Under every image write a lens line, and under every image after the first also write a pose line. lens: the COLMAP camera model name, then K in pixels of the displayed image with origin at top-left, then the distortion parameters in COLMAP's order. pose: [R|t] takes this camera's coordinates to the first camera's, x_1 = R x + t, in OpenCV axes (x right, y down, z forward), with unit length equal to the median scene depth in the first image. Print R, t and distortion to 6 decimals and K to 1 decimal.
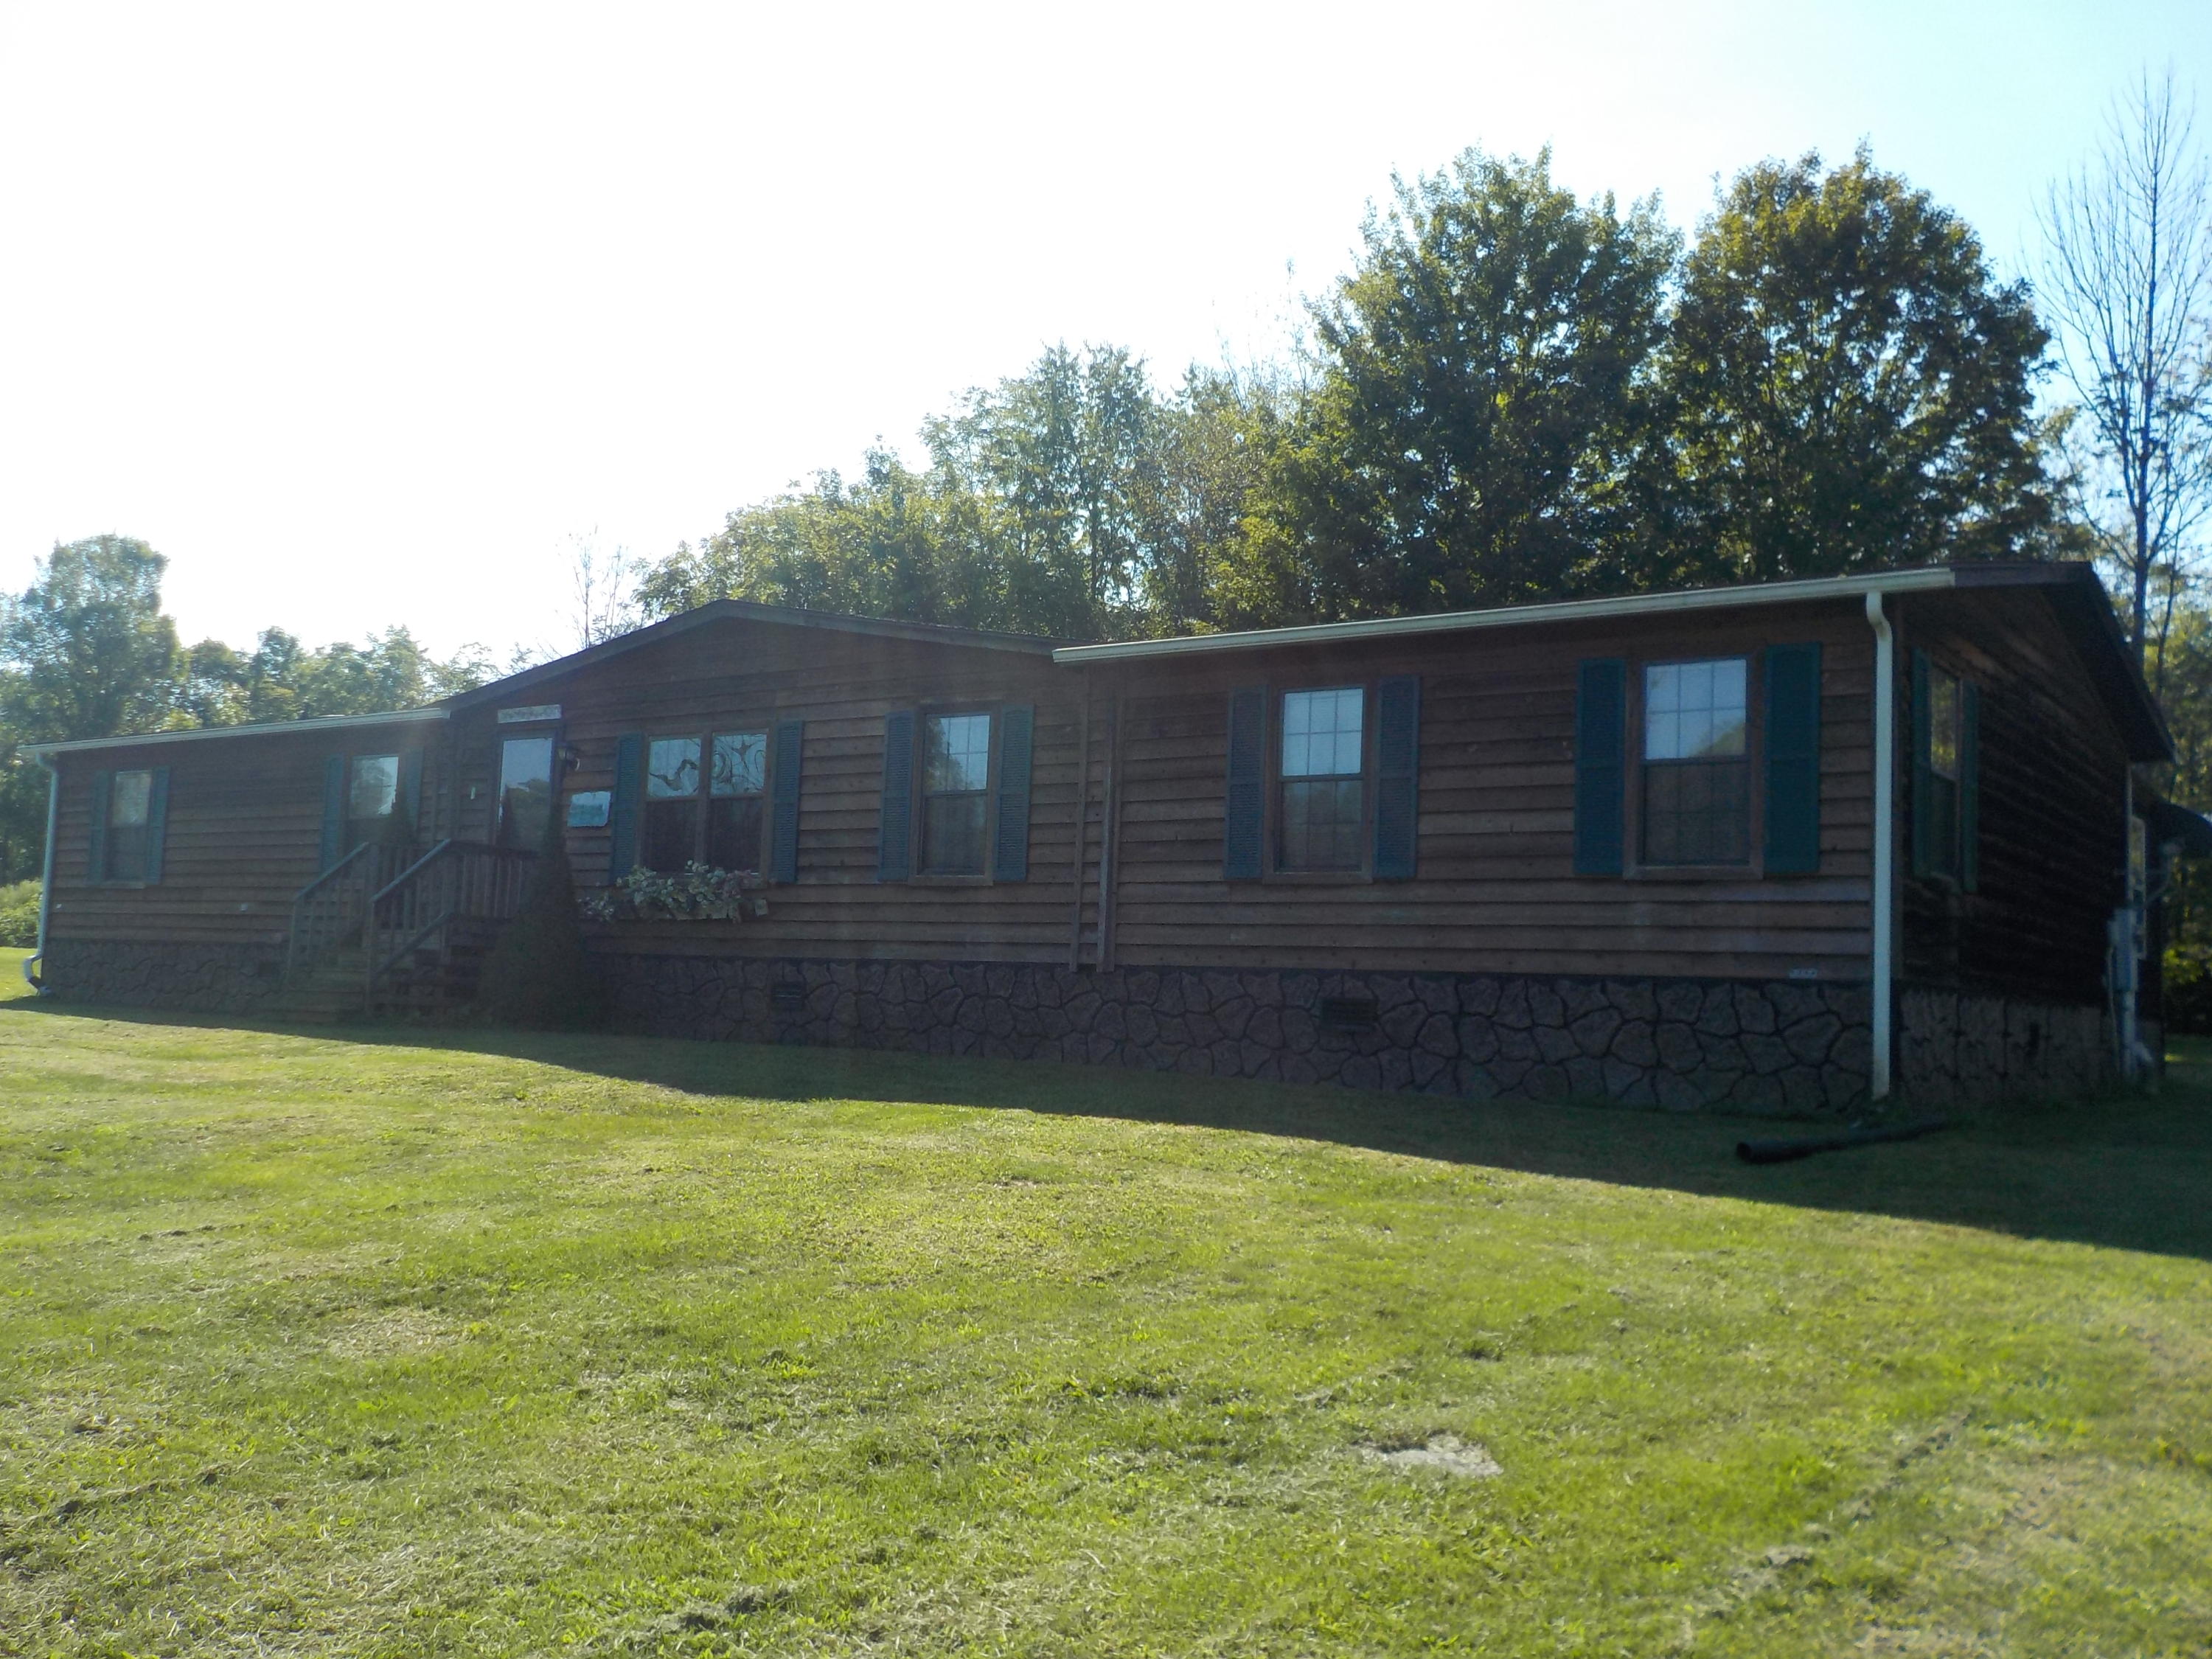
lens RADIAL K [[1938.3, 0, 1106.0], [0, 1938.3, 829.5], [0, 0, 1]] dist [0.005489, -0.008684]
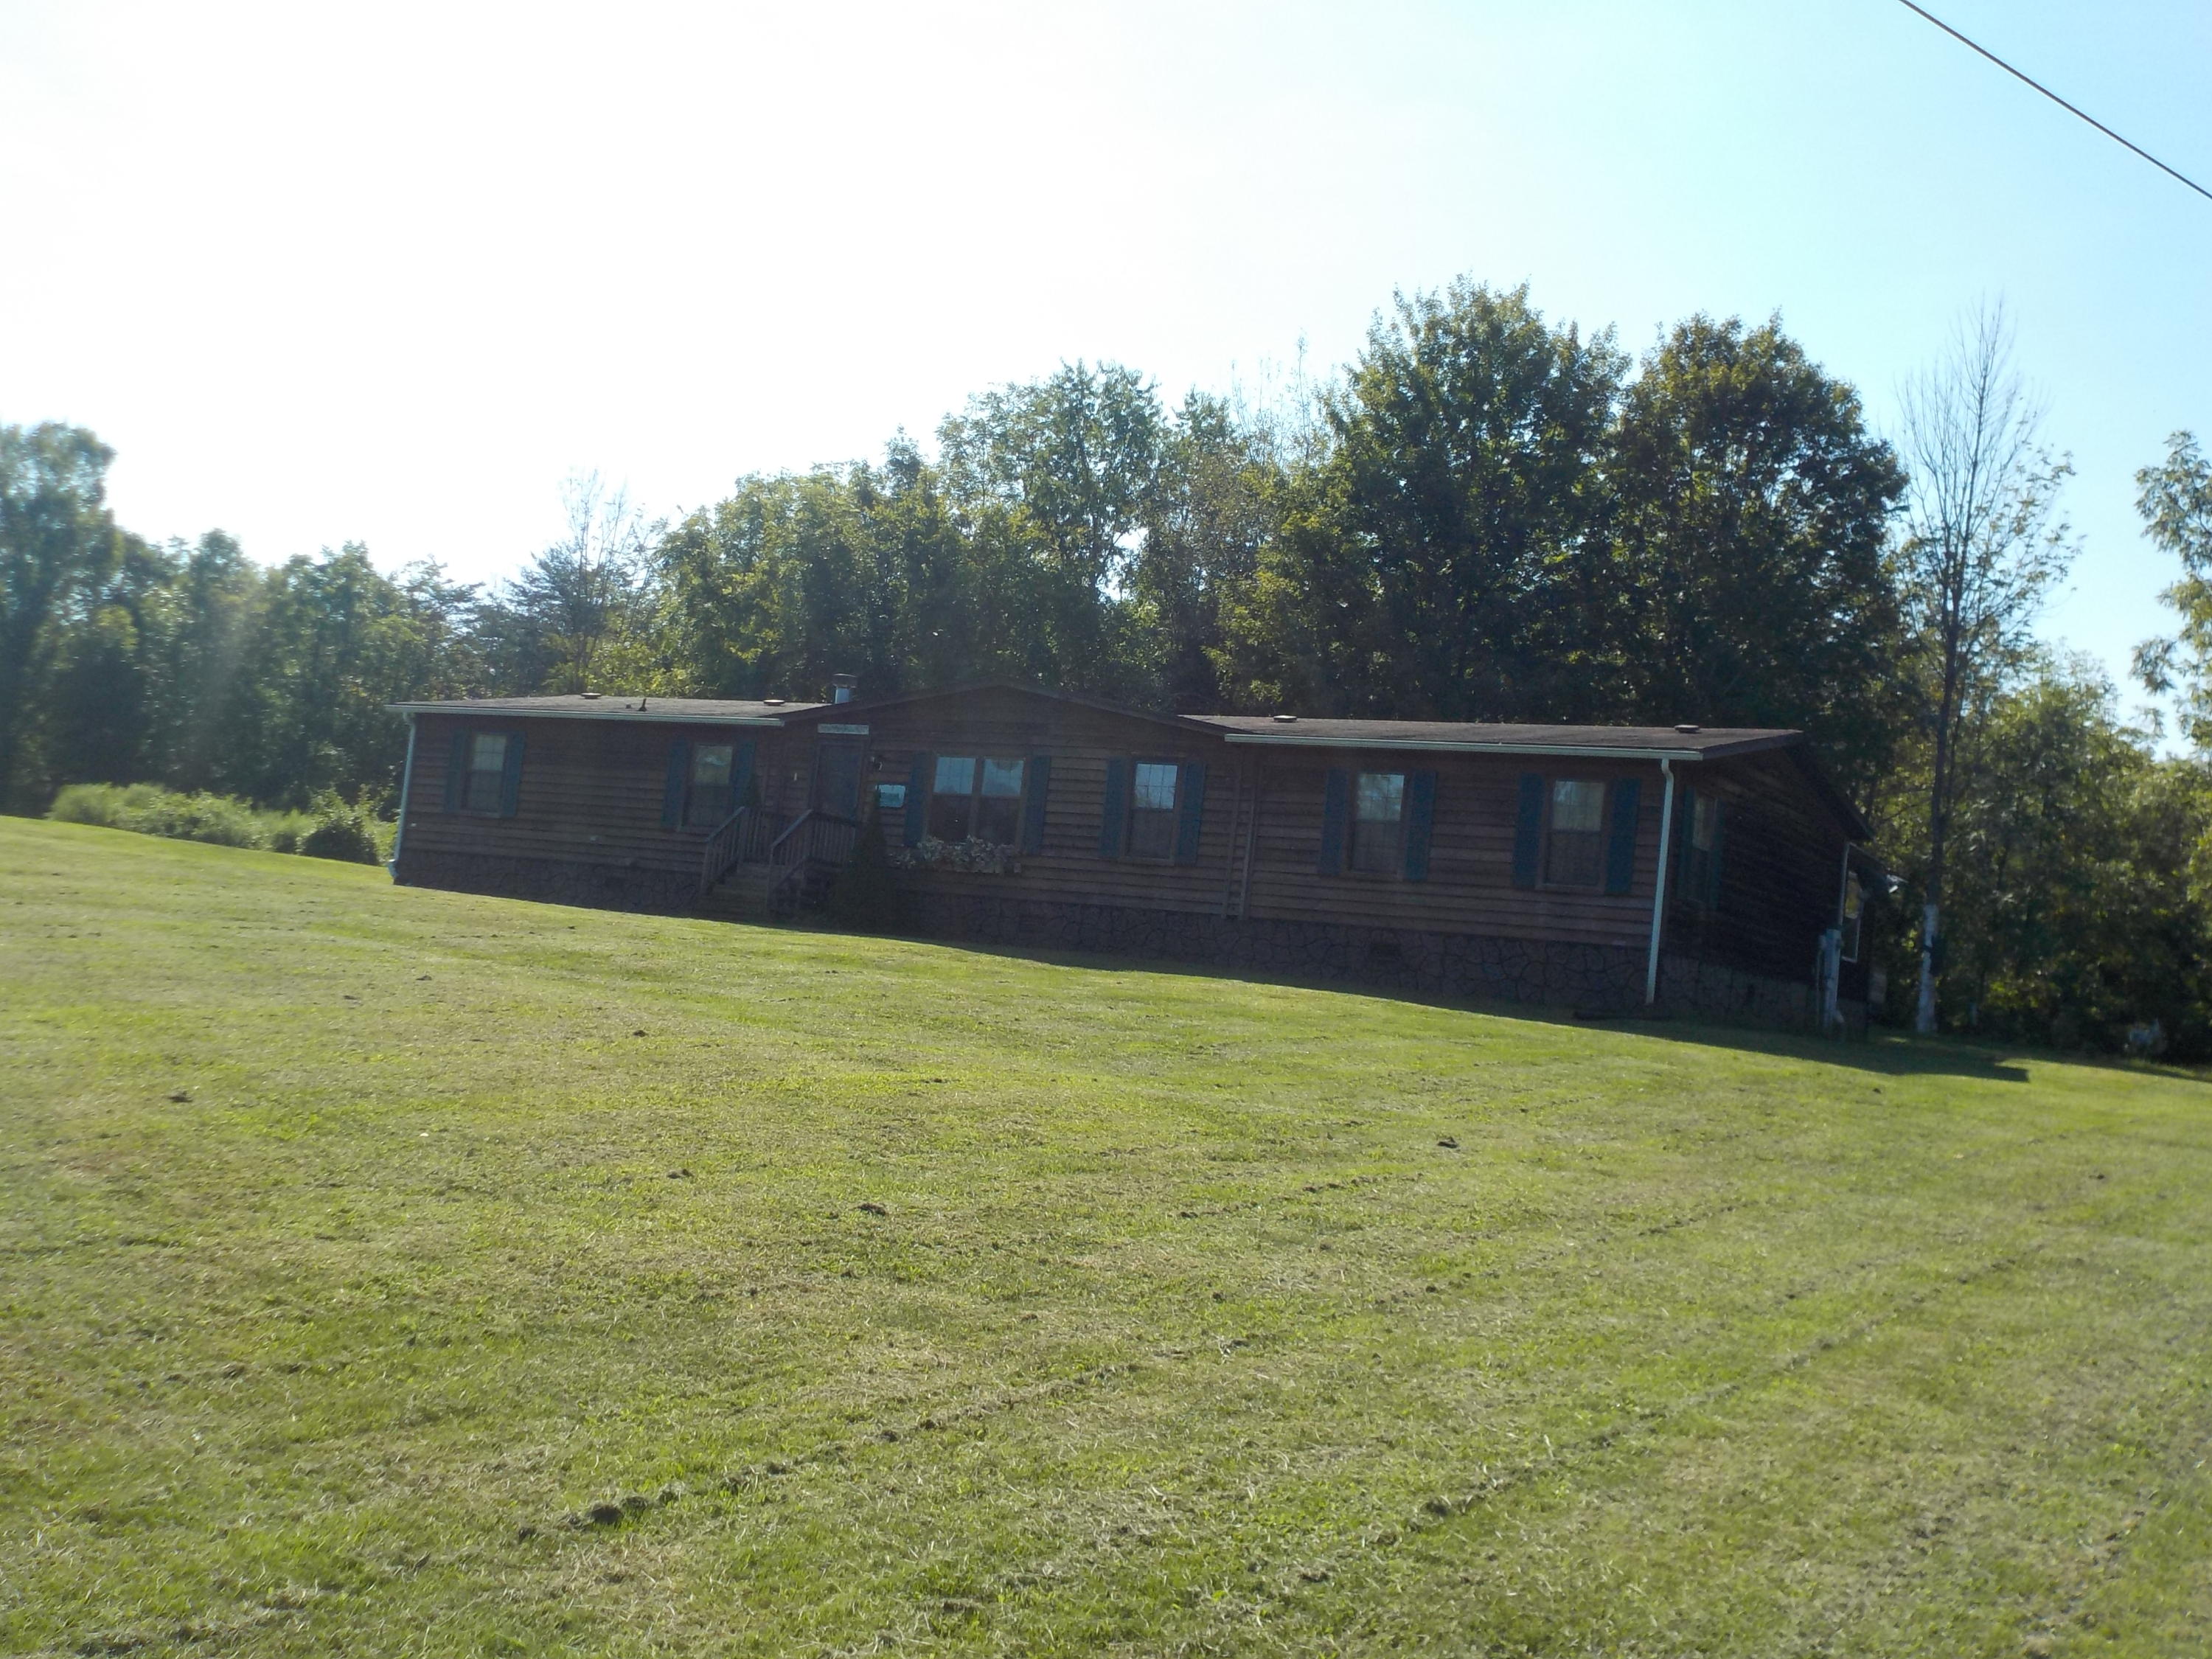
lens RADIAL K [[2443.7, 0, 1106.0], [0, 2443.7, 829.5], [0, 0, 1]] dist [0.056544, 0.004230]
pose [[0.993944, 0.073921, 0.081312, -0.138727], [-0.075578, 0.996987, 0.017484, -0.017114], [-0.079774, -0.023524, 0.996535, -0.536719]]
